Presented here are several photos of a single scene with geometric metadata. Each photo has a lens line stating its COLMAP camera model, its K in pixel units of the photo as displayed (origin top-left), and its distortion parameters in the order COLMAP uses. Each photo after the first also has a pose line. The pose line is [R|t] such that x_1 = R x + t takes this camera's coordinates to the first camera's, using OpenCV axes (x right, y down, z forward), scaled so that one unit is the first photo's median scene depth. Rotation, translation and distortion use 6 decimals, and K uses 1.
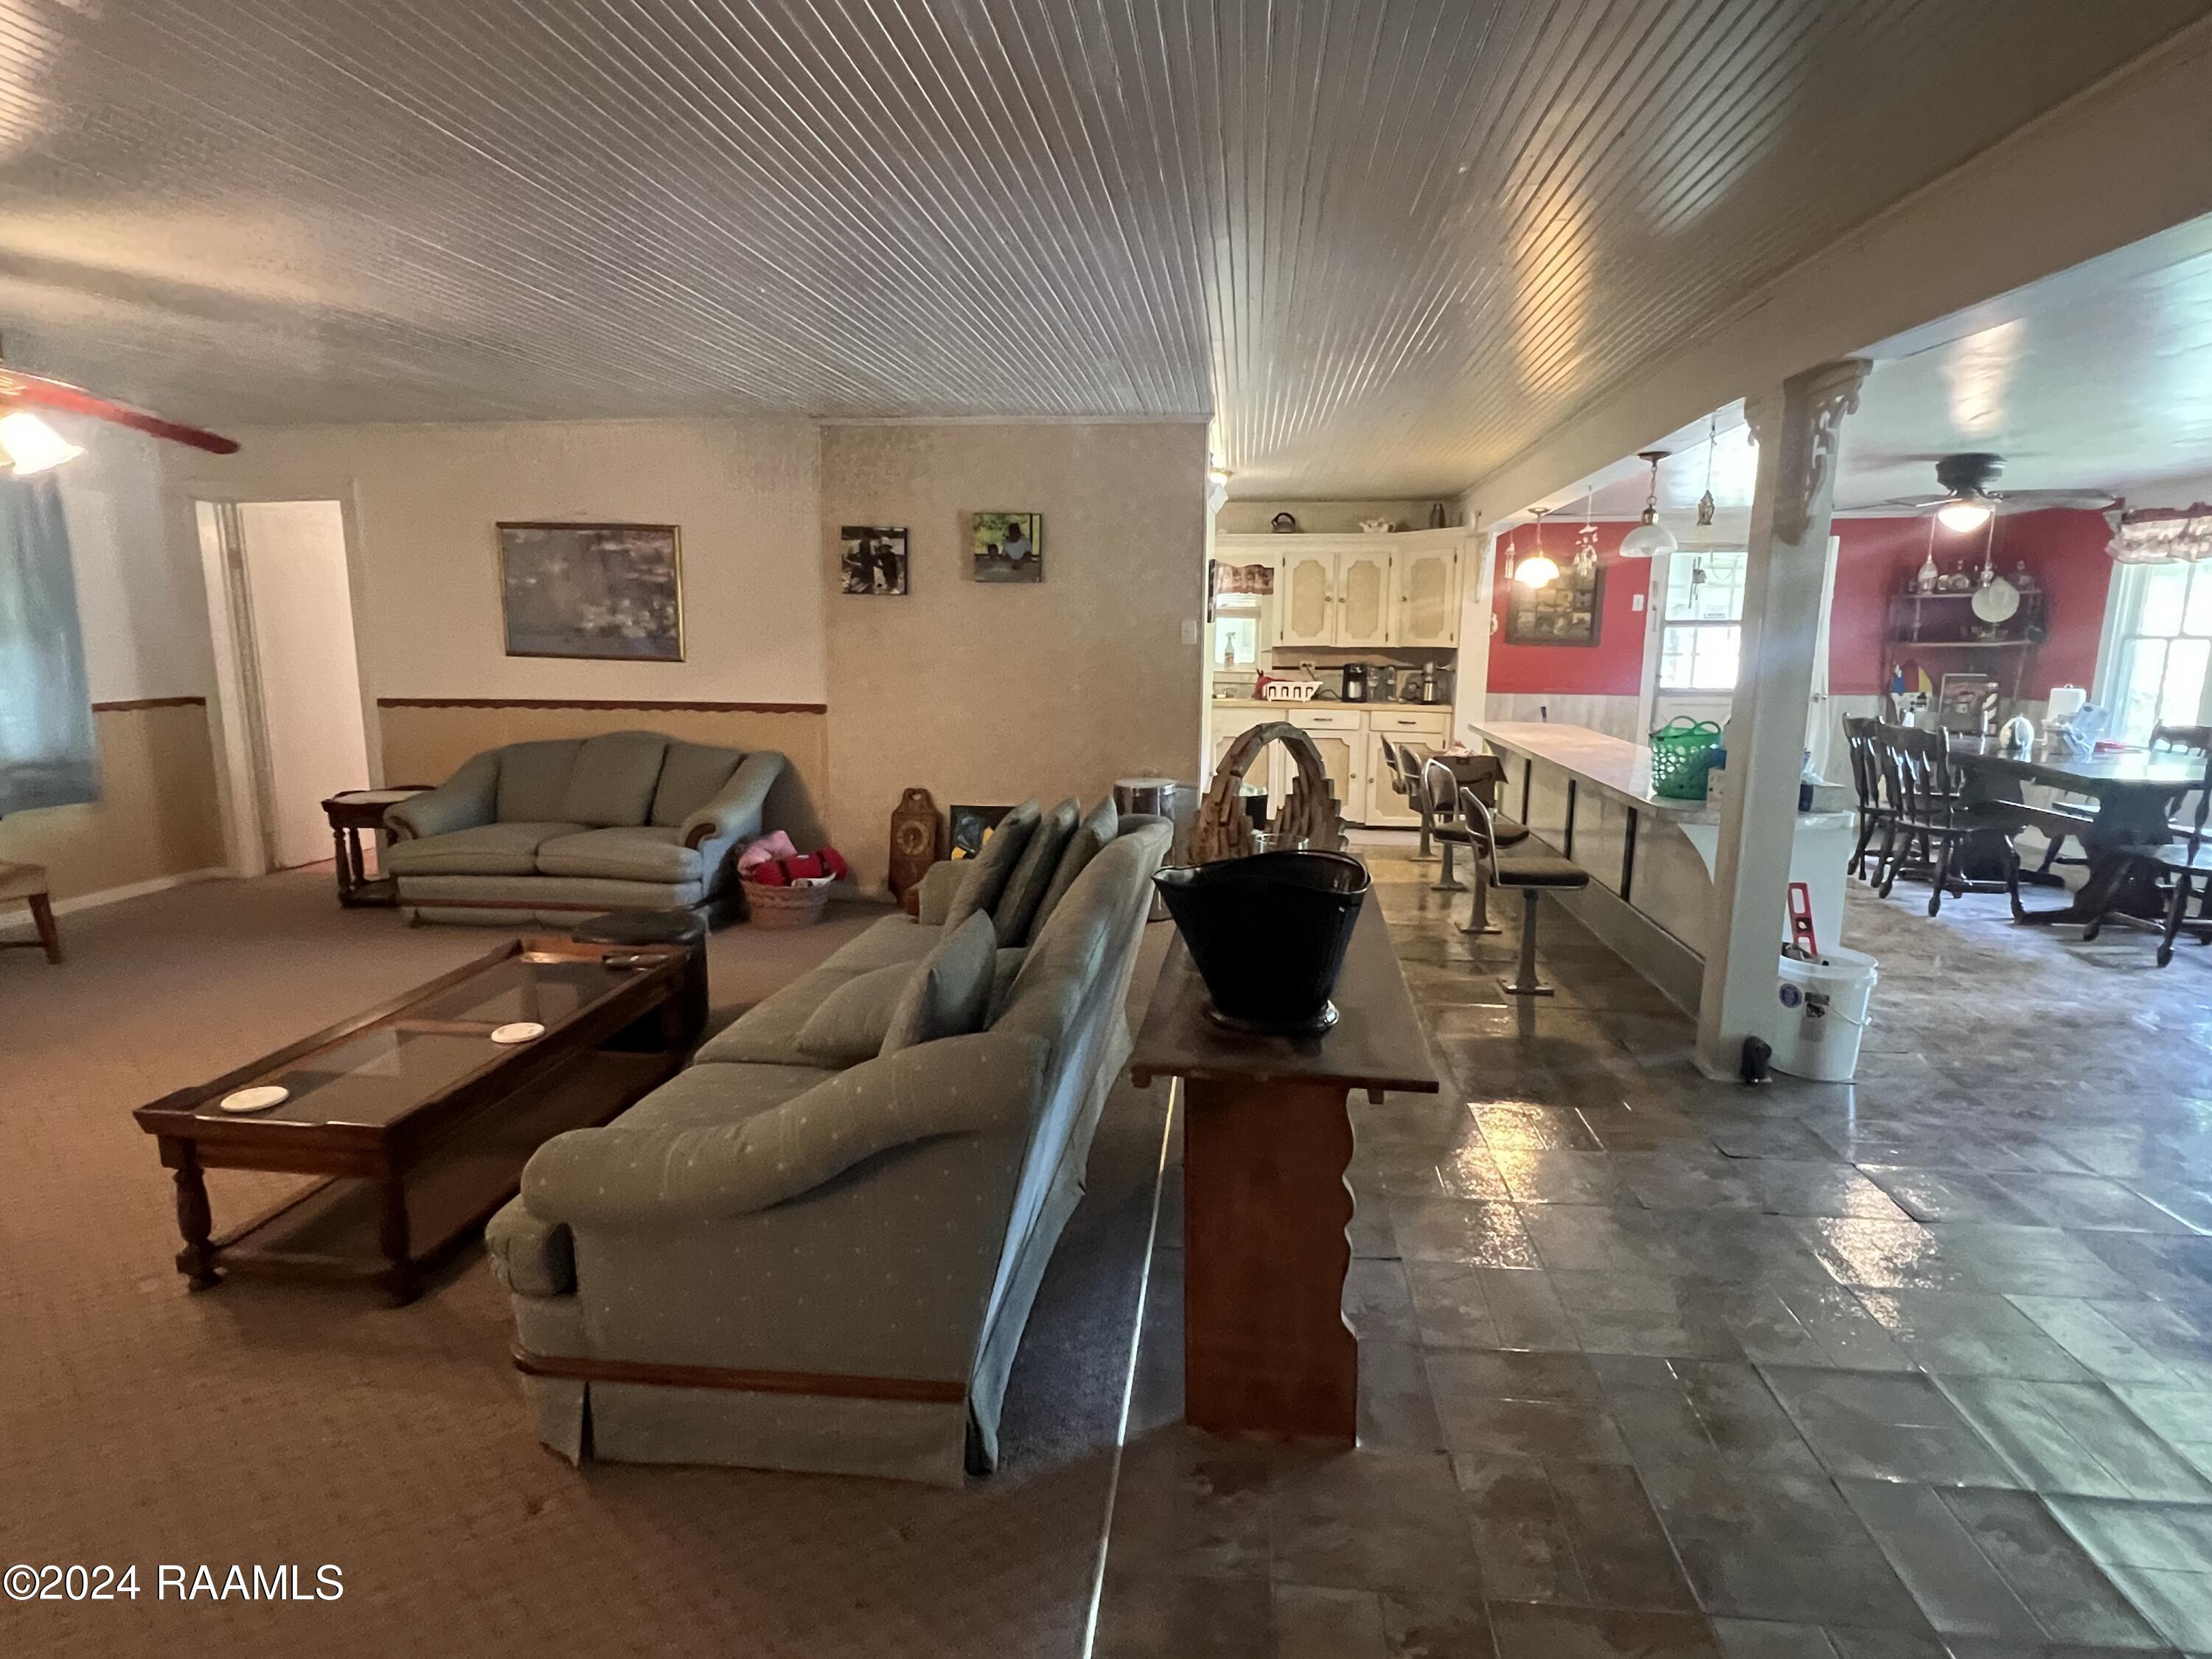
lens RADIAL K [[1185.7, 0, 1102.6], [0, 1185.7, 839.2], [0, 0, 1]] dist [-0.007598, 0.003654]
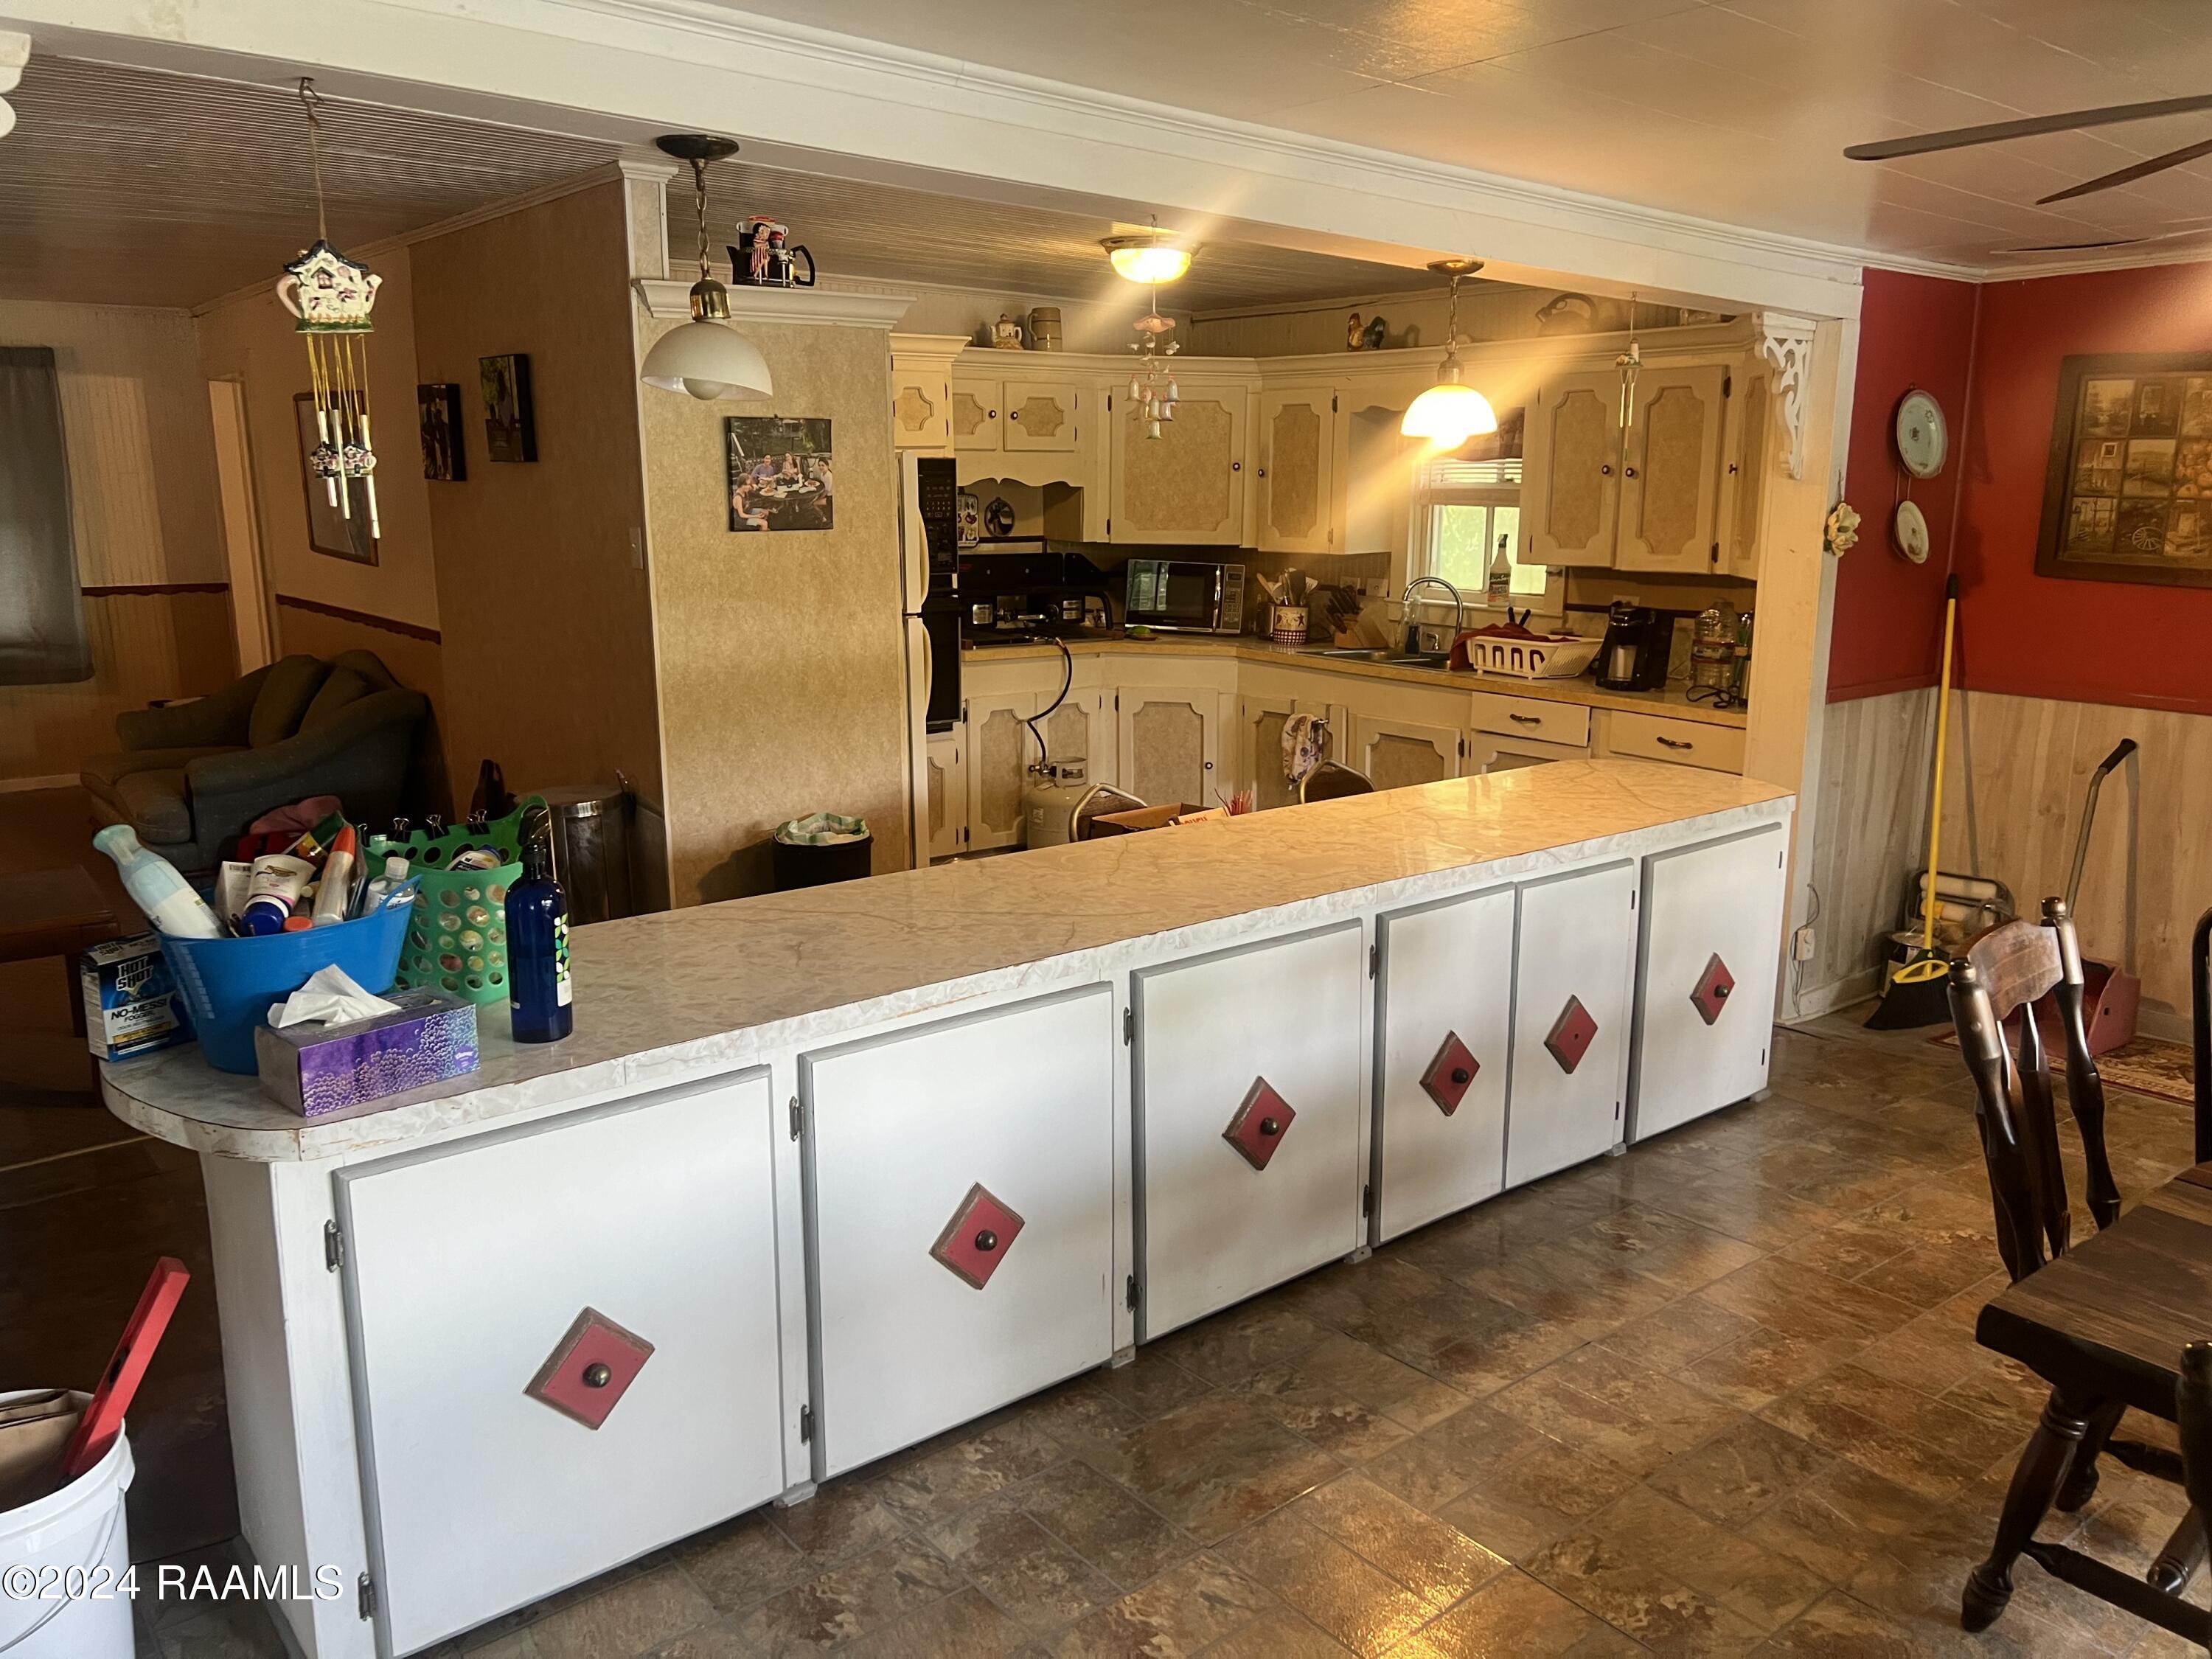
lens RADIAL K [[1666.1, 0, 1085.5], [0, 1666.1, 814.8], [0, 0, 1]] dist [0.059009, -0.069012]
pose [[0.706731, 0.136982, -0.694094, 0.567493], [-0.125132, 0.989812, 0.067932, -0.089691], [0.696328, 0.038844, 0.716672, 0.394327]]
